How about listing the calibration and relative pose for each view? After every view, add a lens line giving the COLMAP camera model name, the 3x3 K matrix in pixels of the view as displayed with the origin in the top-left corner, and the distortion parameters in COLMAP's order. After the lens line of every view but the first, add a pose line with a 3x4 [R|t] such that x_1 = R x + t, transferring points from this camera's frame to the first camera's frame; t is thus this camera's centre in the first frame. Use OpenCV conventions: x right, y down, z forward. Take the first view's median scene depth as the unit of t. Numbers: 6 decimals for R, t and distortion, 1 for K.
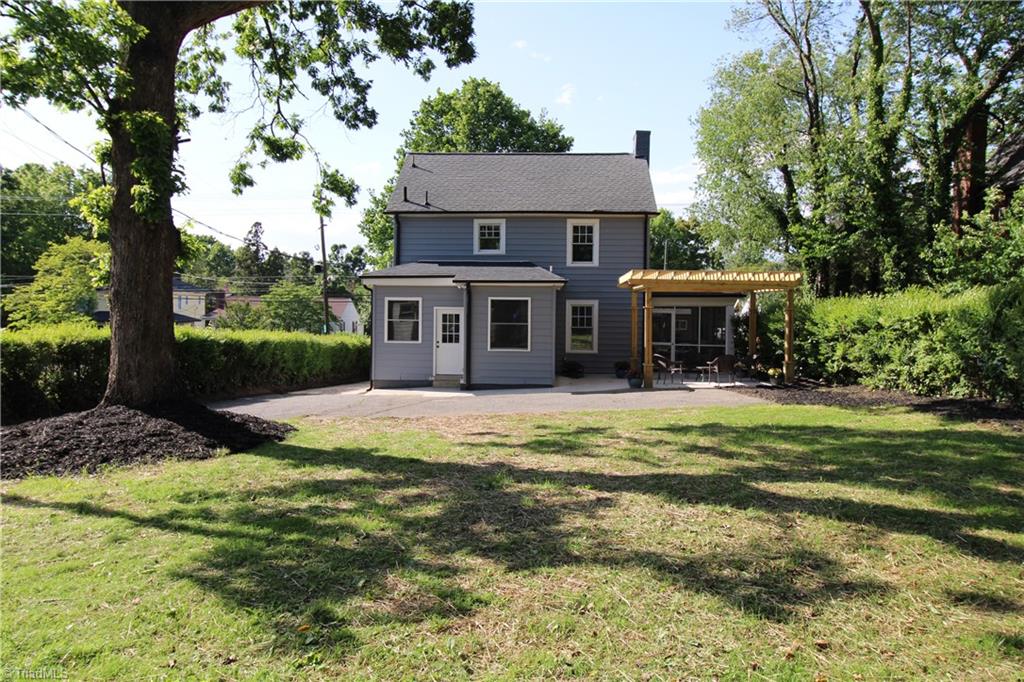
lens RADIAL K [[740.8, 0, 512.0], [0, 740.8, 341.0], [0, 0, 1]] dist [0.004426, 0.002636]
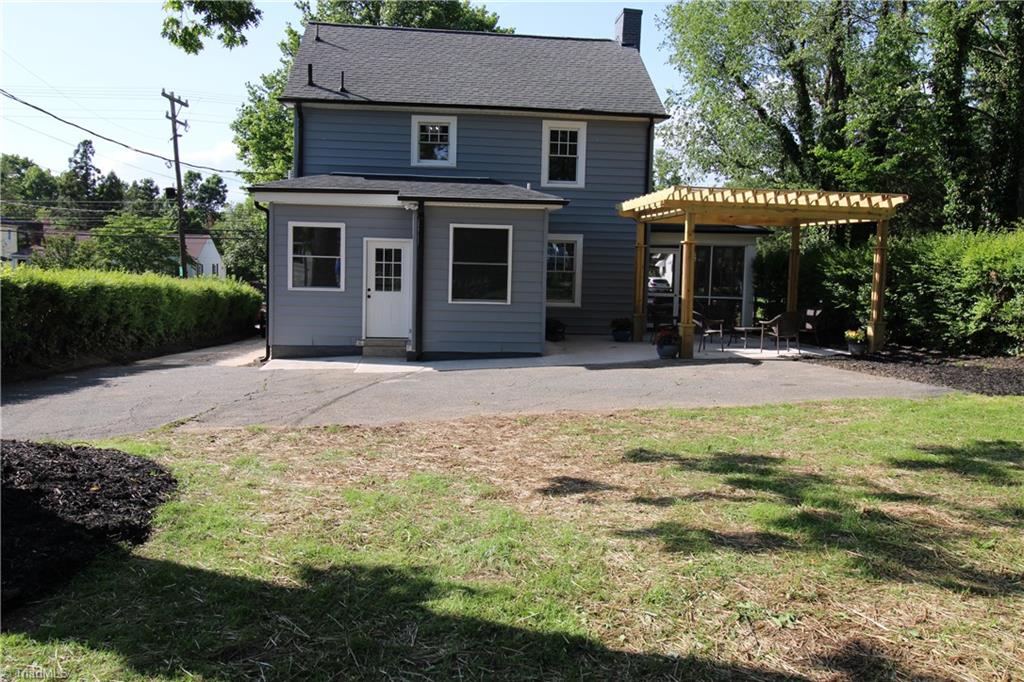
lens RADIAL K [[799.2, 0, 512.0], [0, 799.2, 341.0], [0, 0, 1]] dist [0.010396, 0.001782]
pose [[0.988406, -0.000026, 0.151835, -0.081846], [-0.009486, 0.998036, 0.061920, 0.001736], [-0.151538, -0.062642, 0.986464, 0.252267]]
